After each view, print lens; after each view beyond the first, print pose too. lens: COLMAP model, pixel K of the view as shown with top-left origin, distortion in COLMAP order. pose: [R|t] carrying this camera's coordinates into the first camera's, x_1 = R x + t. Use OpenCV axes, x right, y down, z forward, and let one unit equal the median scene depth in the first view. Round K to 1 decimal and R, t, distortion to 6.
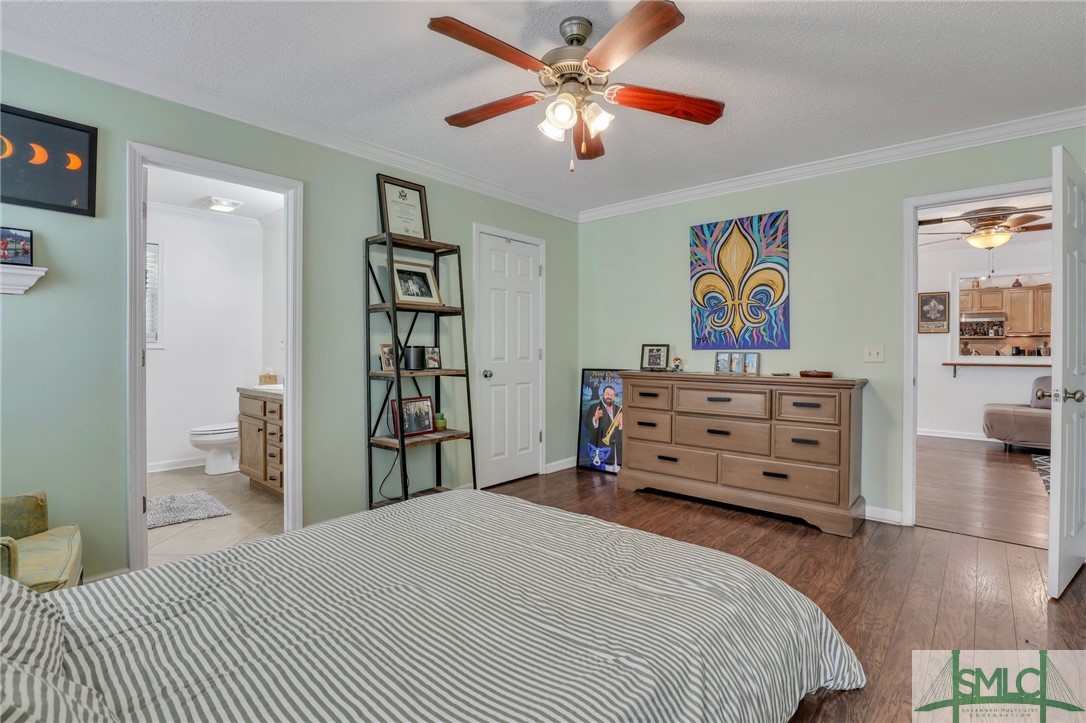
lens RADIAL K [[508.6, 0, 543.6], [0, 508.6, 353.2], [0, 0, 1]] dist [-0.032855, 0.003906]
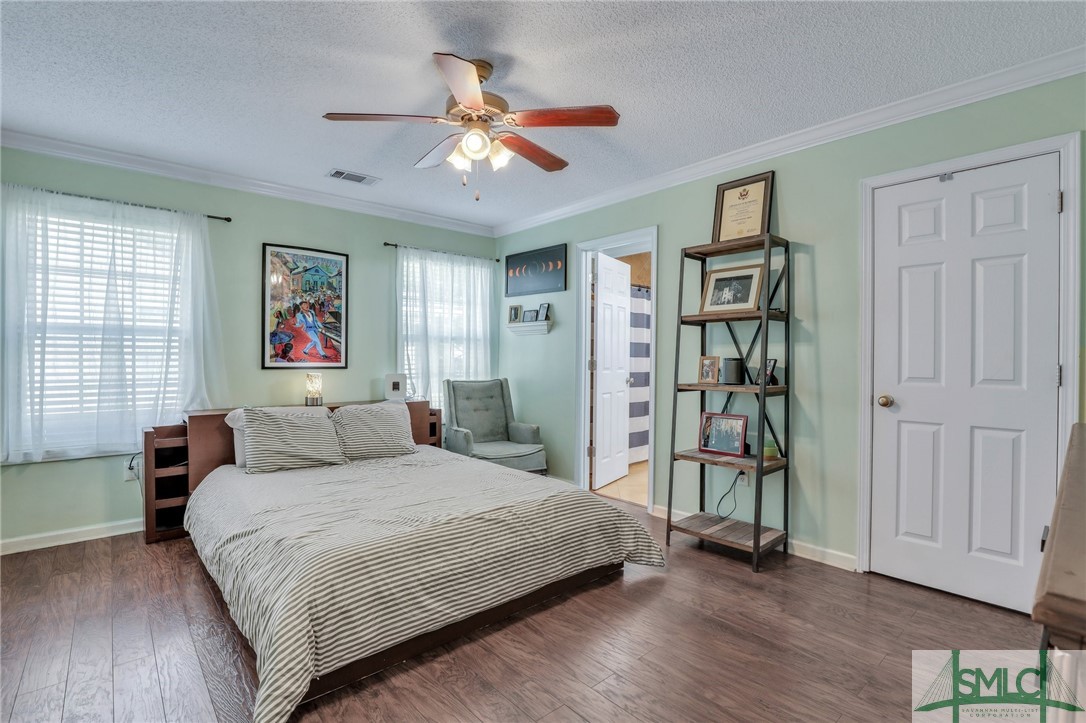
lens RADIAL K [[508.6, 0, 551.8], [0, 508.6, 363.2], [0, 0, 1]] dist [-0.032855, 0.003906]
pose [[-0.123363, 0.011706, -0.992293, 0.561936], [-0.013292, 0.999821, 0.013447, -0.010760], [0.992273, 0.014848, -0.123186, 0.638790]]
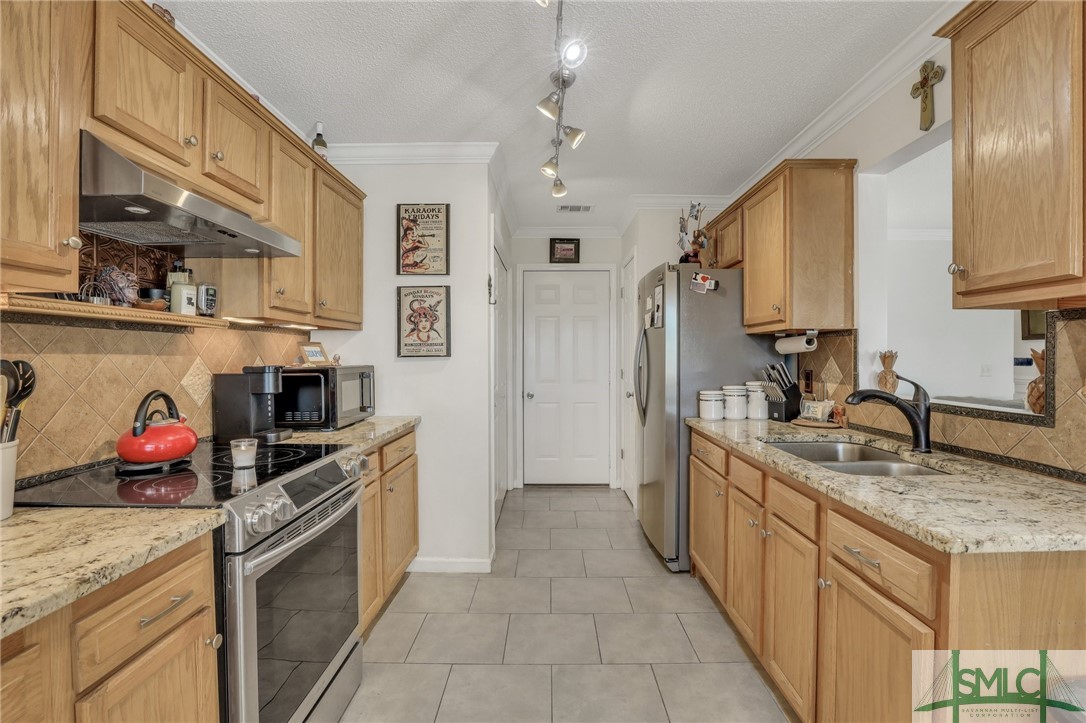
lens RADIAL K [[508.6, 0, 552.7], [0, 508.6, 361.8], [0, 0, 1]] dist [-0.032855, 0.003906]
pose [[-0.655215, -0.015146, 0.755291, 1.387461], [0.000481, 0.999790, 0.020466, -0.040175], [-0.755443, 0.013772, -0.655070, 2.210605]]
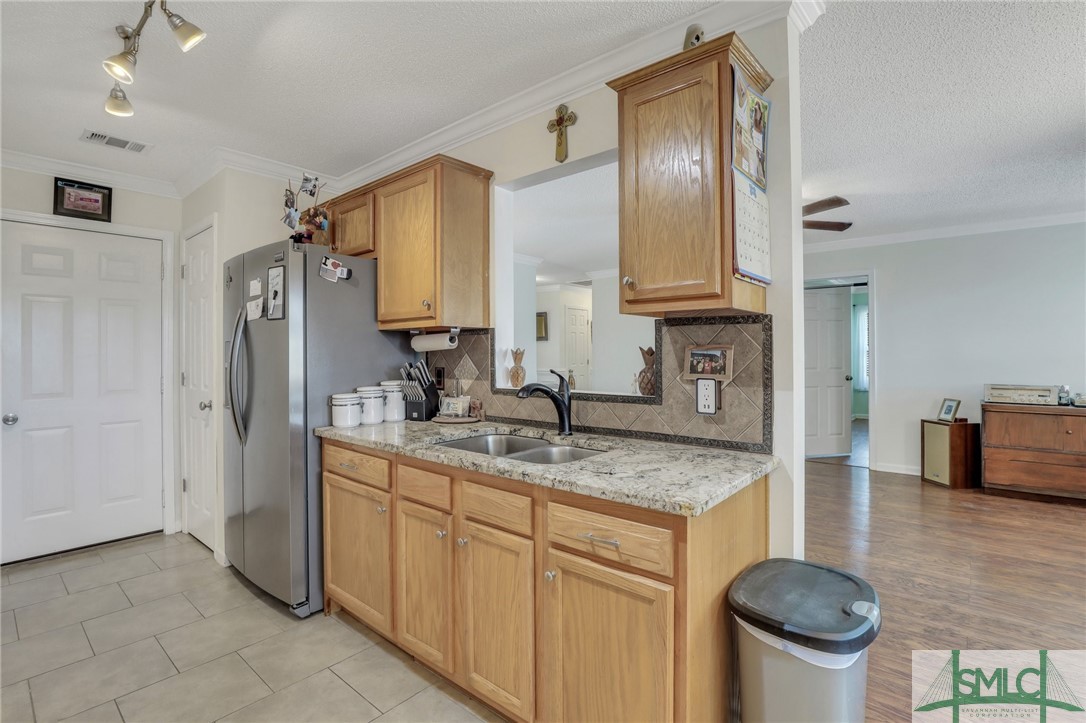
lens RADIAL K [[508.6, 0, 552.6], [0, 508.6, 350.5], [0, 0, 1]] dist [-0.032855, 0.003906]
pose [[-0.999909, -0.000187, -0.013508, 1.530356], [-0.000206, 0.999999, 0.001398, -0.039141], [0.013508, 0.001400, -0.999908, 2.200699]]
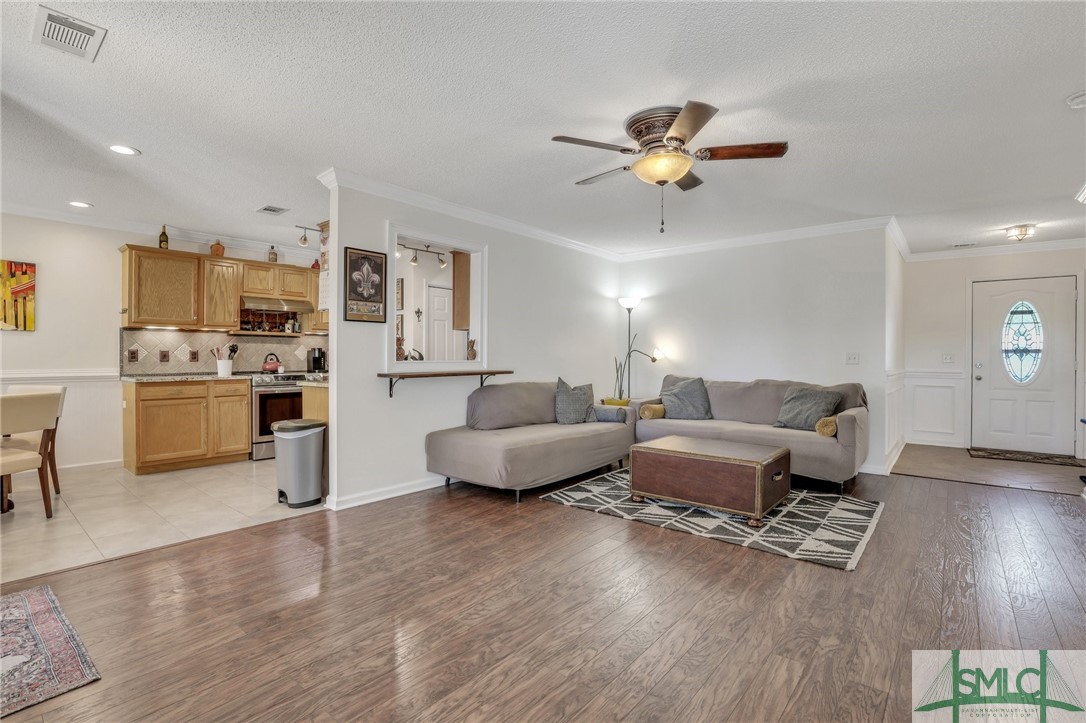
lens RADIAL K [[508.6, 0, 544.9], [0, 508.6, 361.6], [0, 0, 1]] dist [-0.032855, 0.003906]
pose [[-0.017761, -0.015815, 0.999717, 0.345129], [0.000877, 0.999874, 0.015833, -0.007112], [-0.999842, 0.001158, -0.017745, 1.383291]]
